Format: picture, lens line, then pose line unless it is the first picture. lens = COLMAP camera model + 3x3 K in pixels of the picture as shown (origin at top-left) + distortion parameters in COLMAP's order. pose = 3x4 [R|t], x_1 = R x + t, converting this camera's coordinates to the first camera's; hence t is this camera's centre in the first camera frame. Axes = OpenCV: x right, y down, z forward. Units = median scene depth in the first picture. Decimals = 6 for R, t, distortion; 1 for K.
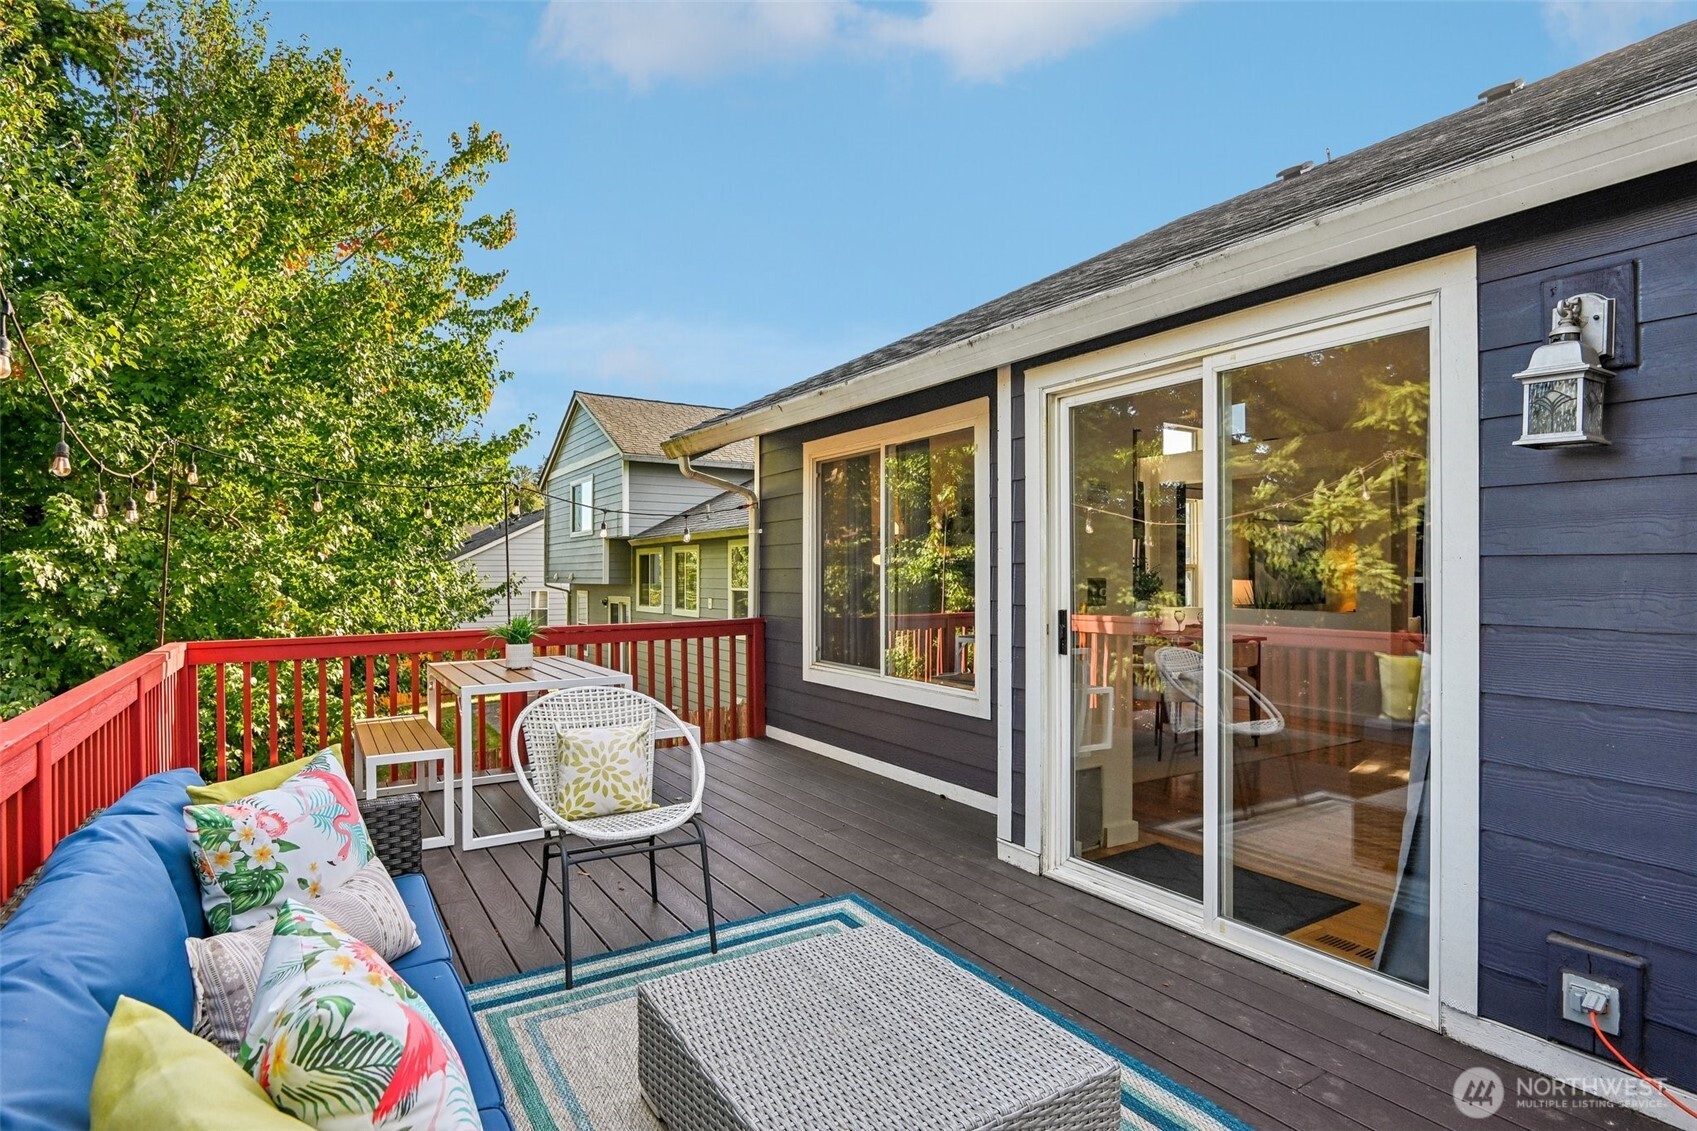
lens RADIAL K [[860.7, 0, 850.6], [0, 860.7, 564.2], [0, 0, 1]] dist [-0.023912, 0.001402]
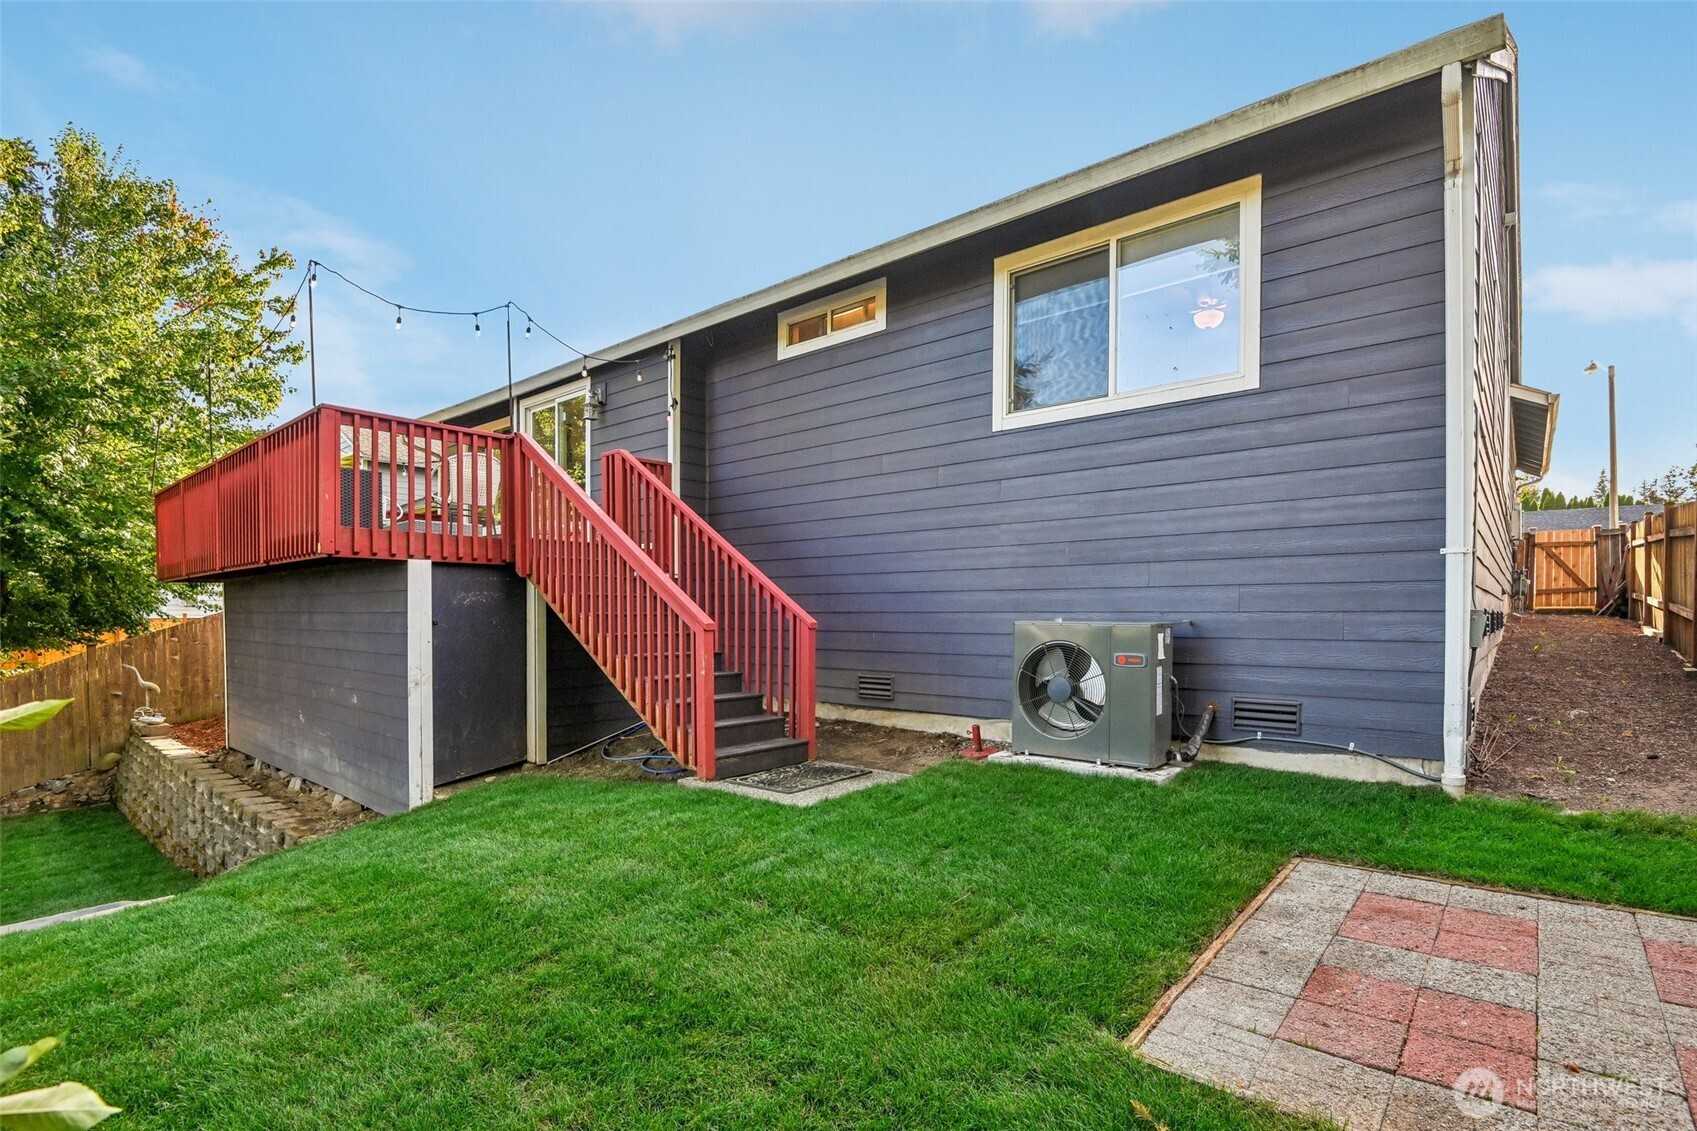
lens RADIAL K [[823.5, 0, 821.7], [0, 823.5, 613.0], [0, 0, 1]] dist [-0.035343, -0.000481]
pose [[0.959951, 0.002075, 0.280160, 0.176940], [-0.006495, 0.999869, 0.014848, 0.205290], [-0.280093, -0.016073, 0.959838, -0.902108]]
